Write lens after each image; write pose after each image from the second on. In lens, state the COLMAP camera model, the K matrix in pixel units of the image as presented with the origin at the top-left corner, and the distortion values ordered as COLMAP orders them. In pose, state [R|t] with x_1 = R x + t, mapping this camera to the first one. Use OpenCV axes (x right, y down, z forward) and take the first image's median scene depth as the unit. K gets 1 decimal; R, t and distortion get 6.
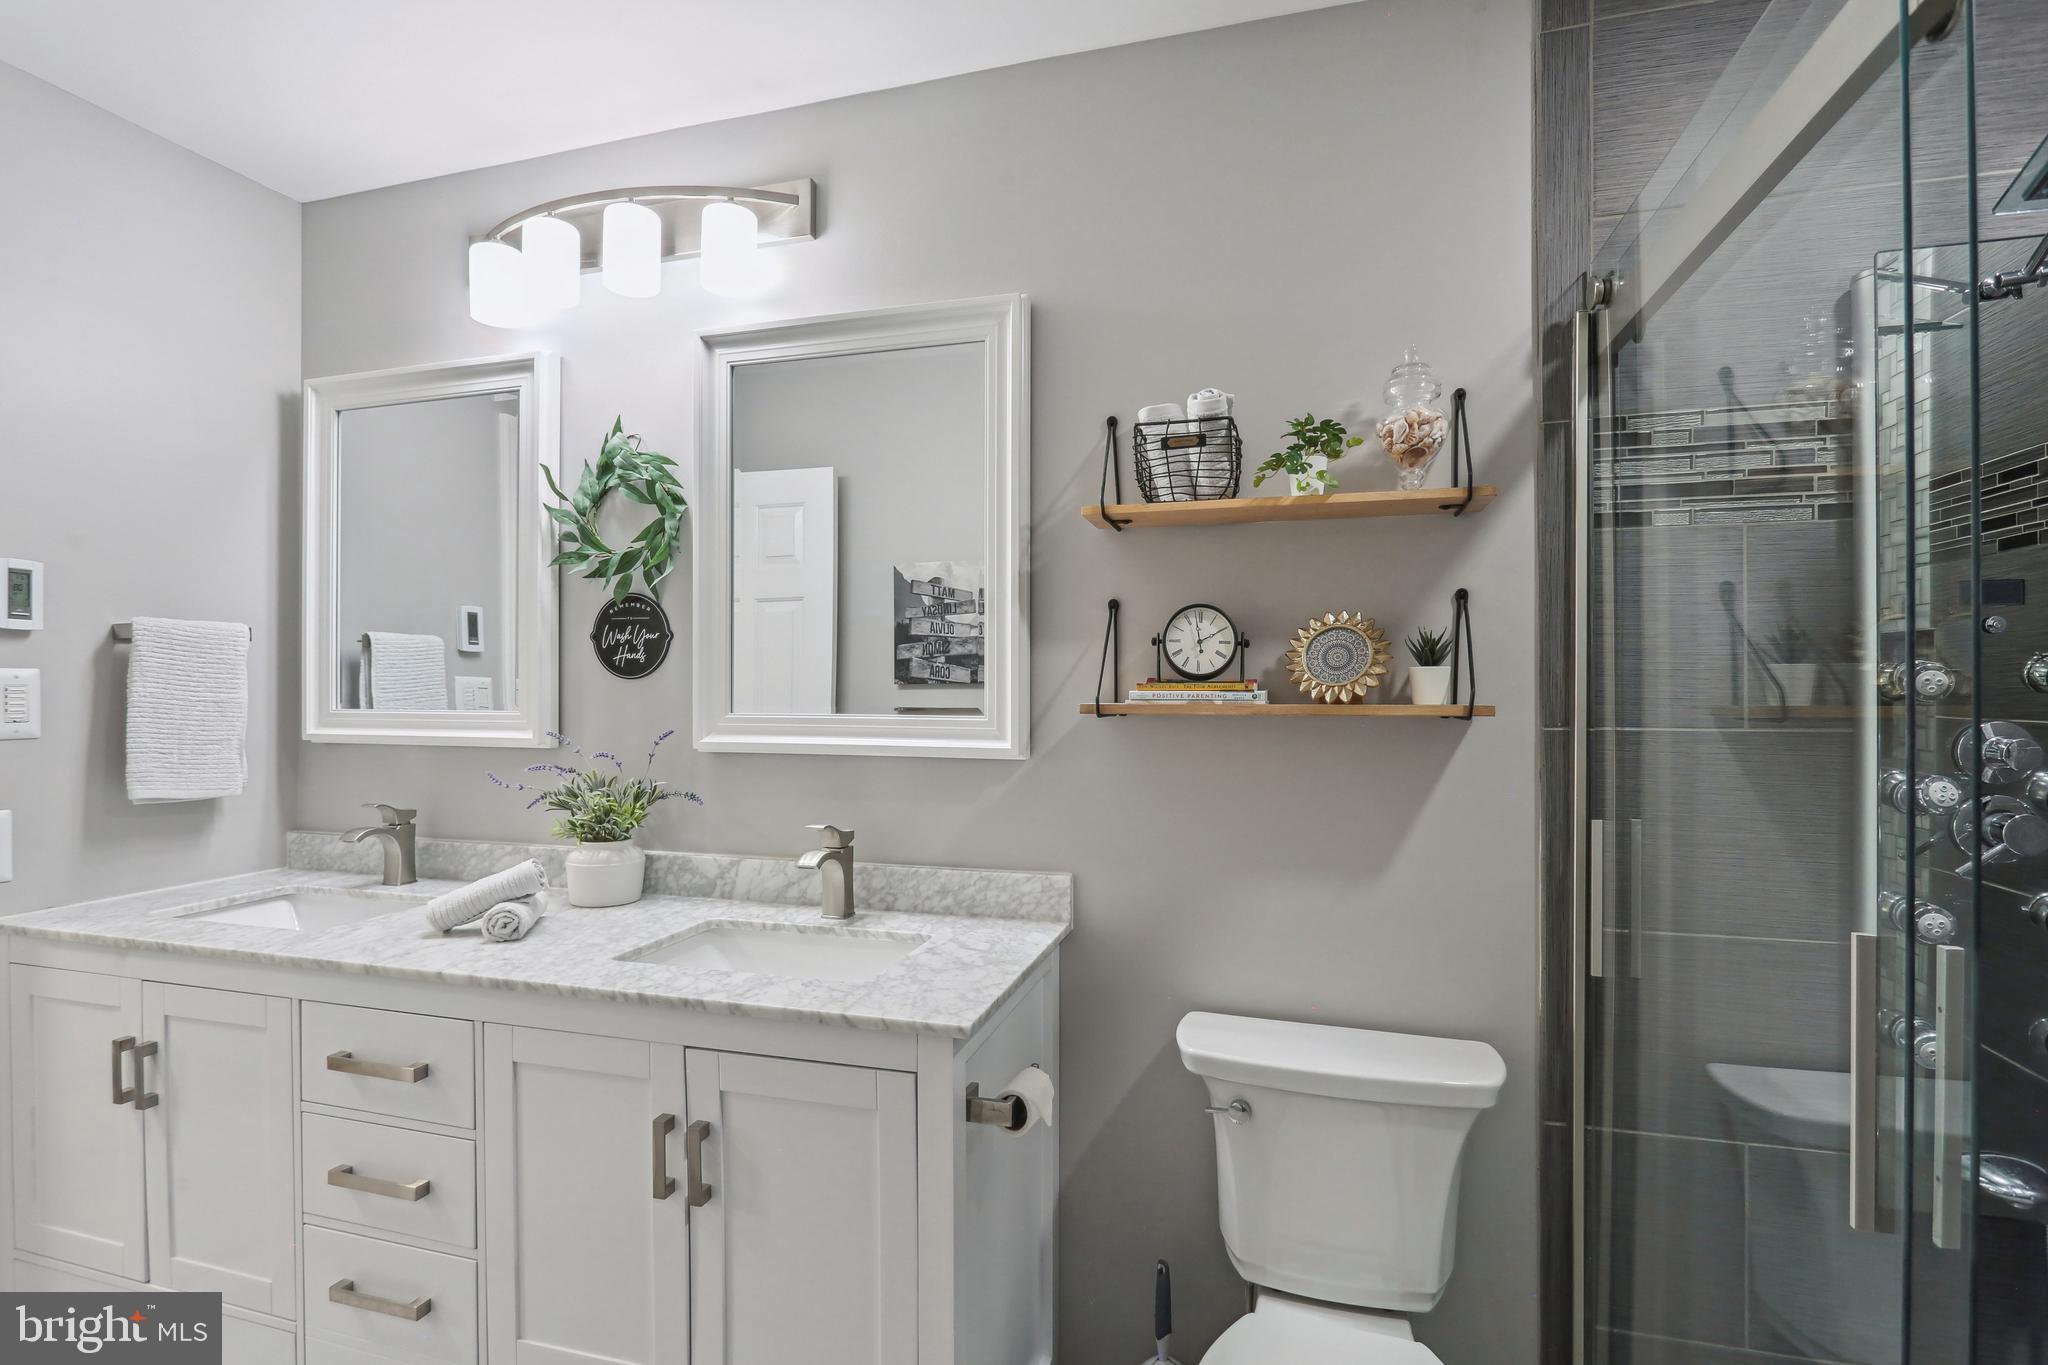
lens RADIAL K [[981.9, 0, 1014.7], [0, 981.9, 680.8], [0, 0, 1]] dist [0.002076, -0.001322]
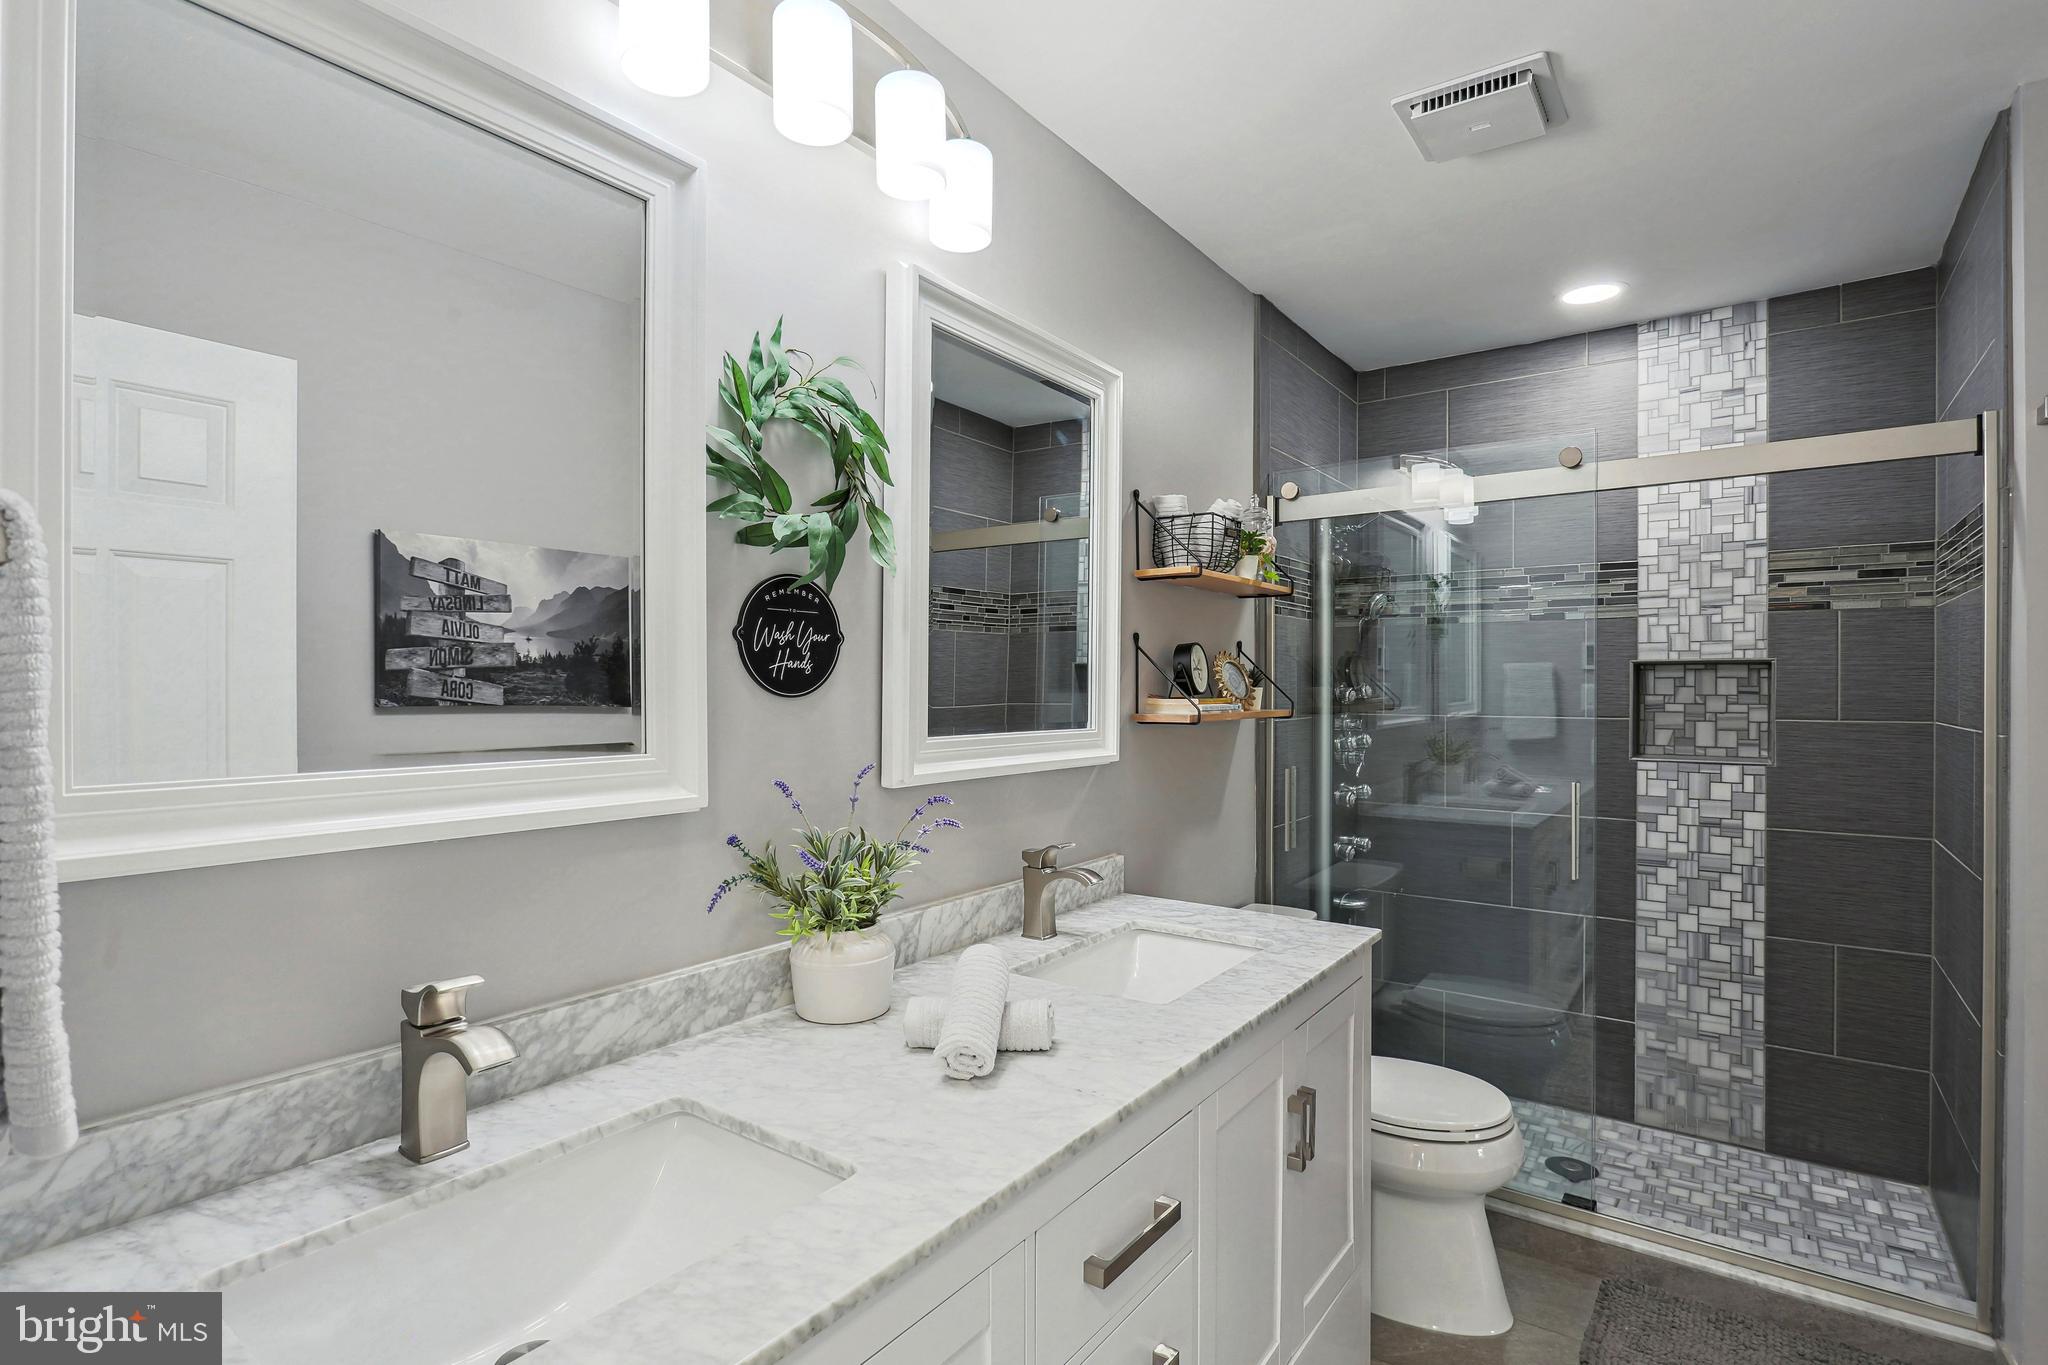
lens RADIAL K [[981.9, 0, 953.9], [0, 981.9, 693.4], [0, 0, 1]] dist [0.002076, -0.001322]
pose [[0.366486, 0.002747, 0.930420, -0.983618], [0.005718, 0.999970, -0.005204, -0.000214], [-0.930406, 0.007228, 0.366459, 0.624049]]
